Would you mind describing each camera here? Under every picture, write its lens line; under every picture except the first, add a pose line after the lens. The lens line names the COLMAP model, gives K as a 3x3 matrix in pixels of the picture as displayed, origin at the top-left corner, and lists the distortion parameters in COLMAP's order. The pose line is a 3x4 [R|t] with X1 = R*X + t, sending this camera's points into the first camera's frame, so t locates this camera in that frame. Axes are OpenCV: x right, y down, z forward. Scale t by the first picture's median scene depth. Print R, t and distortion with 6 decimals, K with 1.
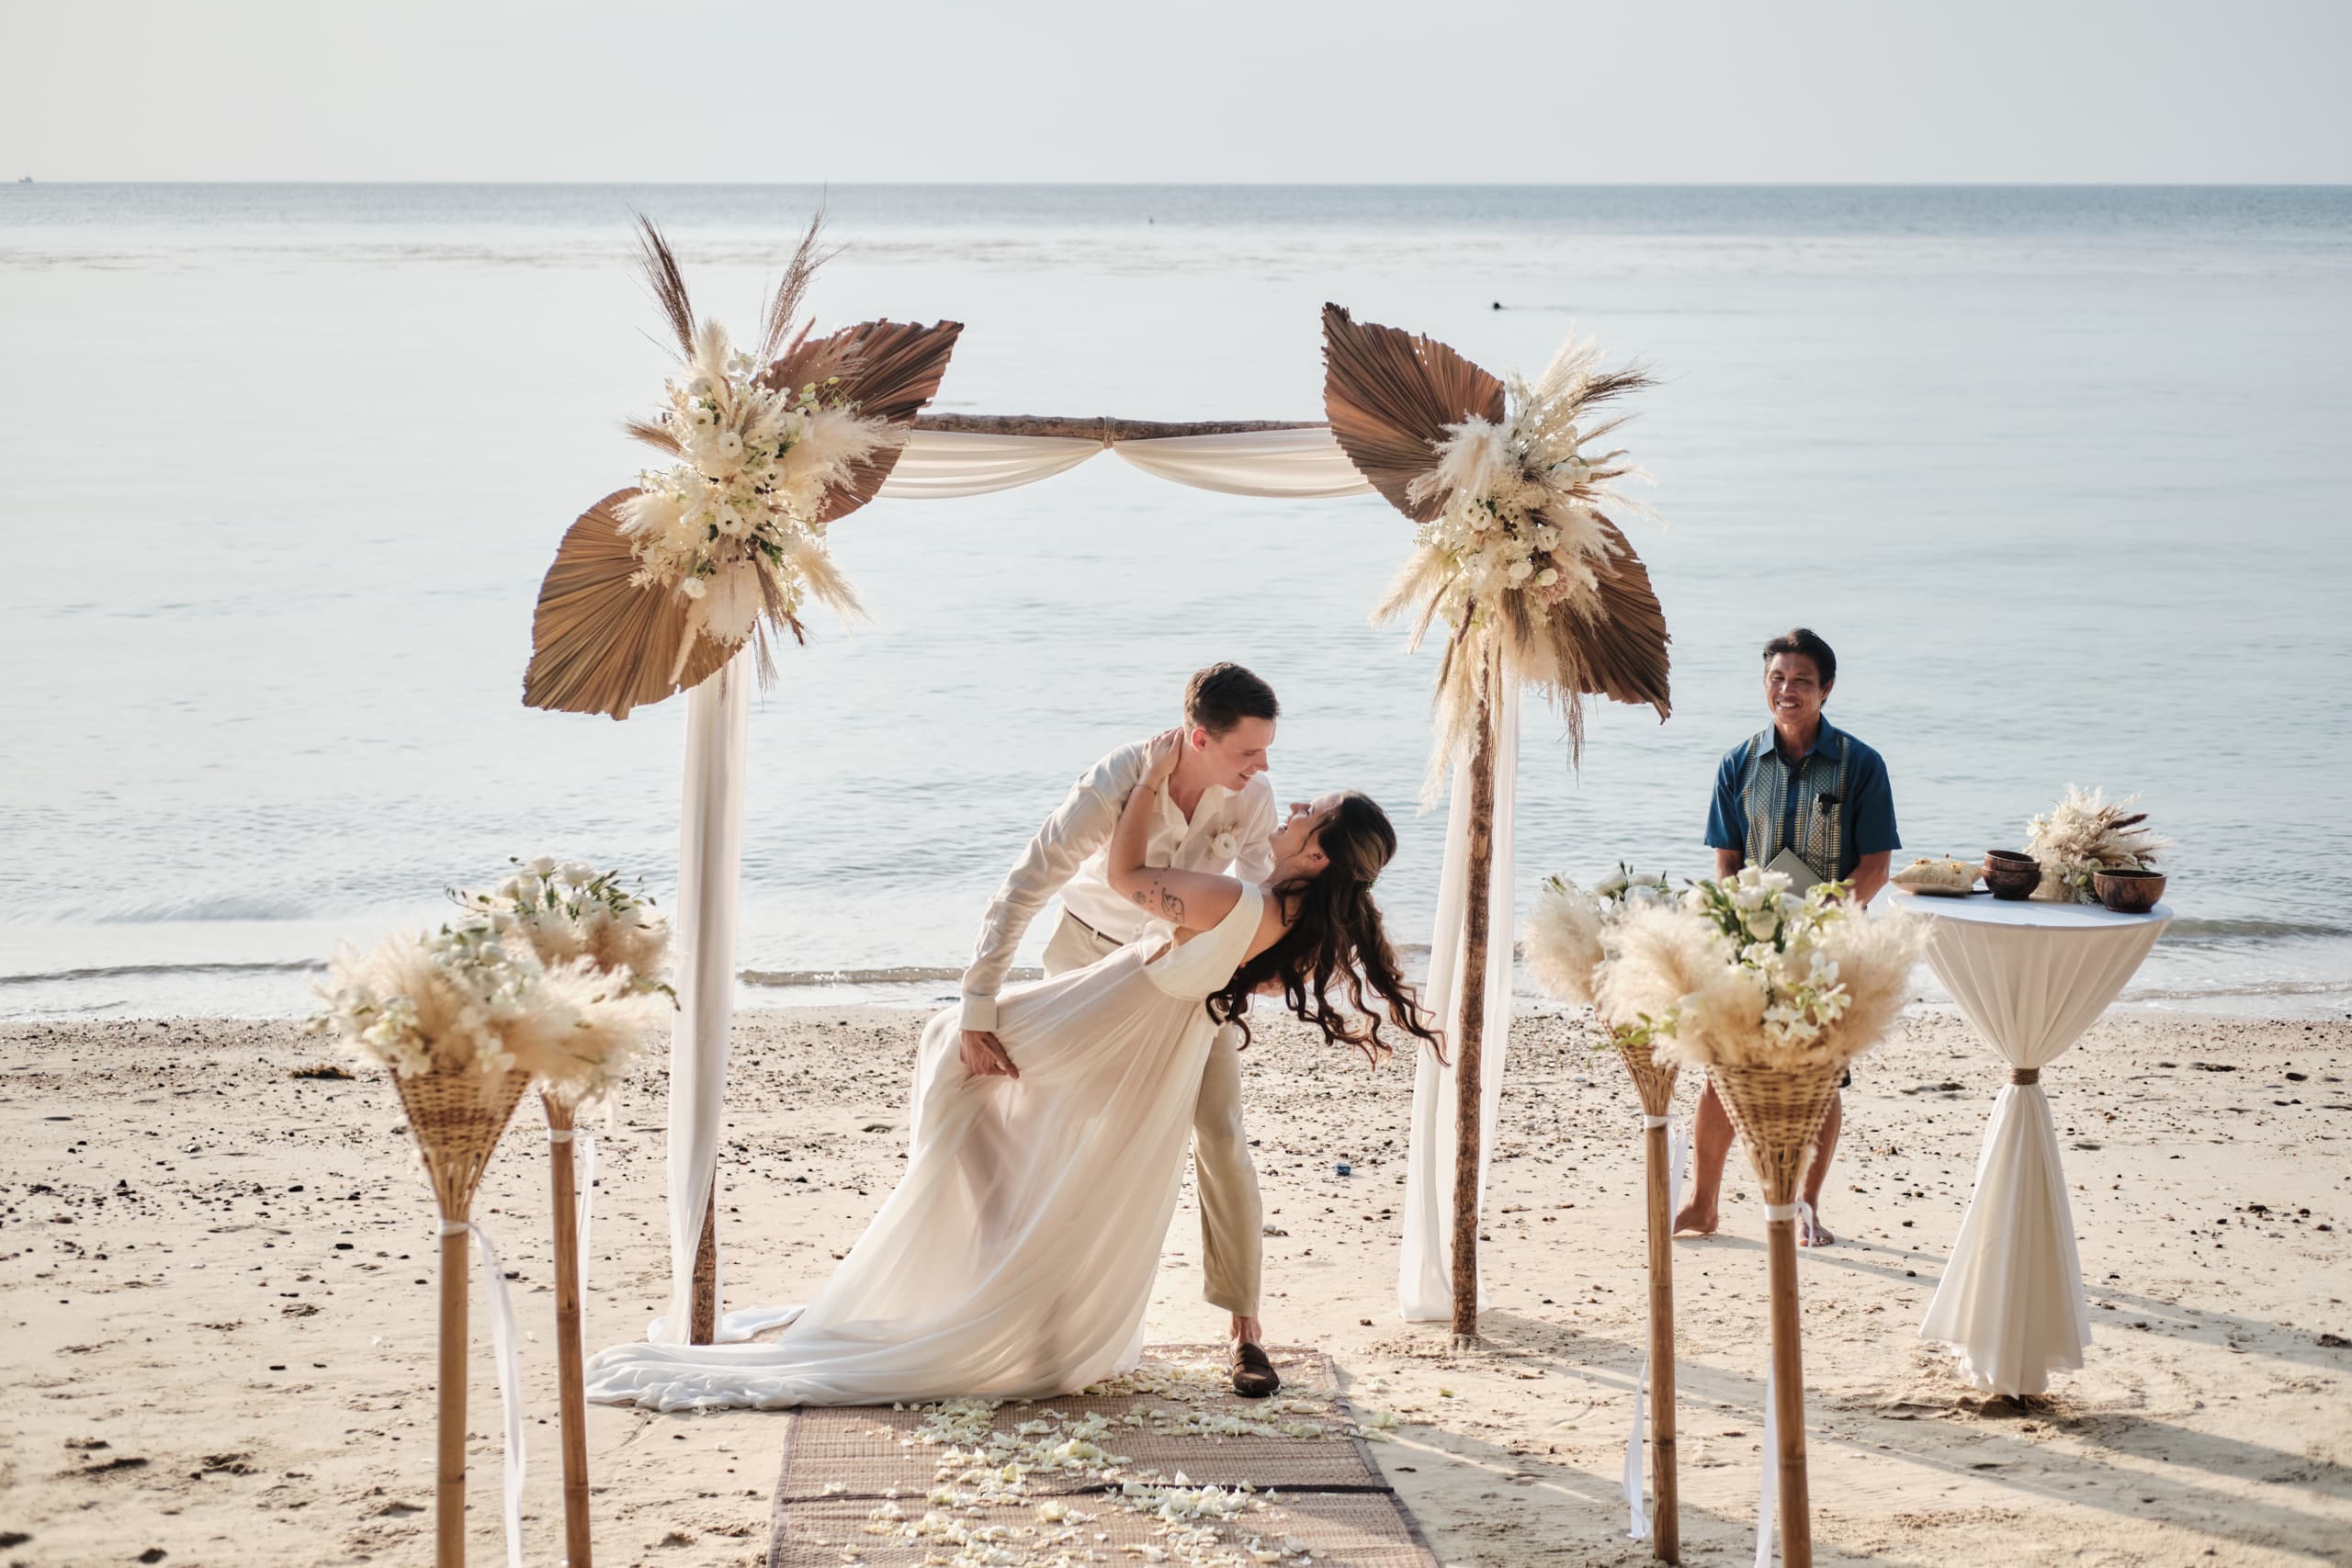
lens RADIAL K [[3554.2, 0, 1082.1], [0, 3554.2, 810.2], [0, 0, 1]] dist [-0.030568, 0.000000]
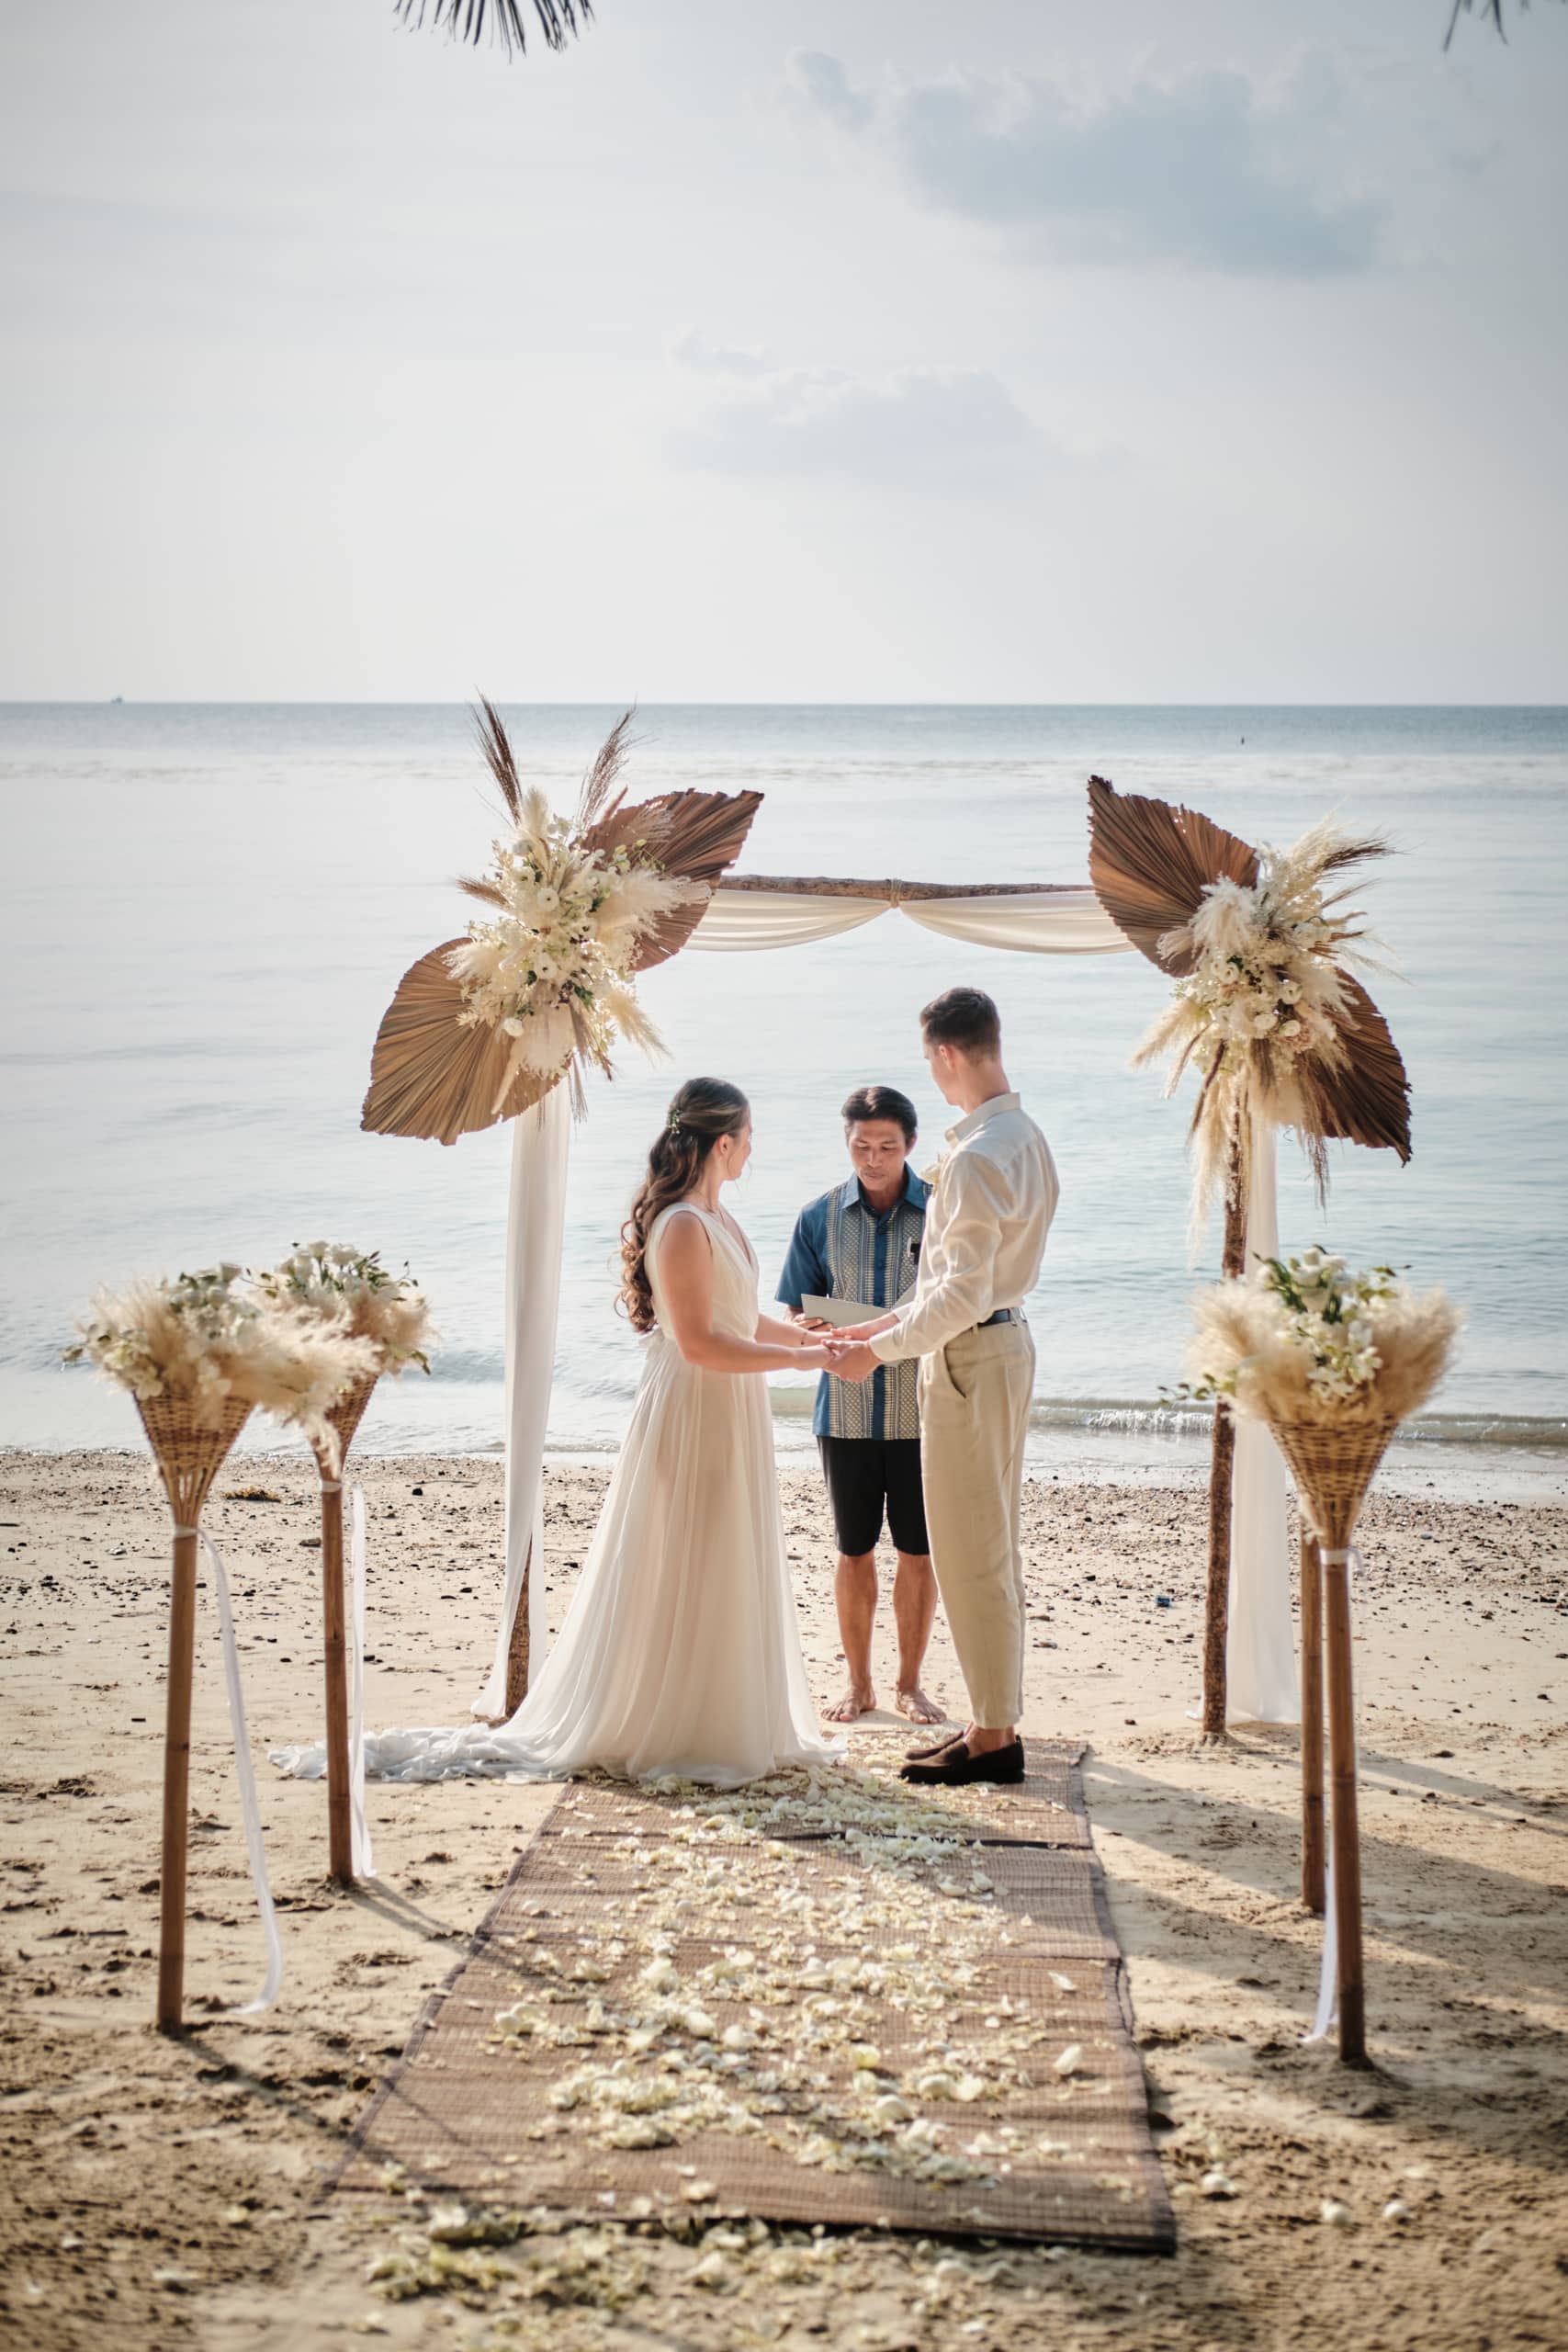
lens RADIAL K [[3554.2, 0, 714.6], [0, 3554.2, 1187.8], [0, 0, 1]] dist [-0.030568, 0.000000]
pose [[0.991721, 0.018609, -0.127053, 0.095134], [-0.023899, 0.998904, -0.040239, 0.031081], [0.126165, 0.042942, 0.991079, -0.096214]]
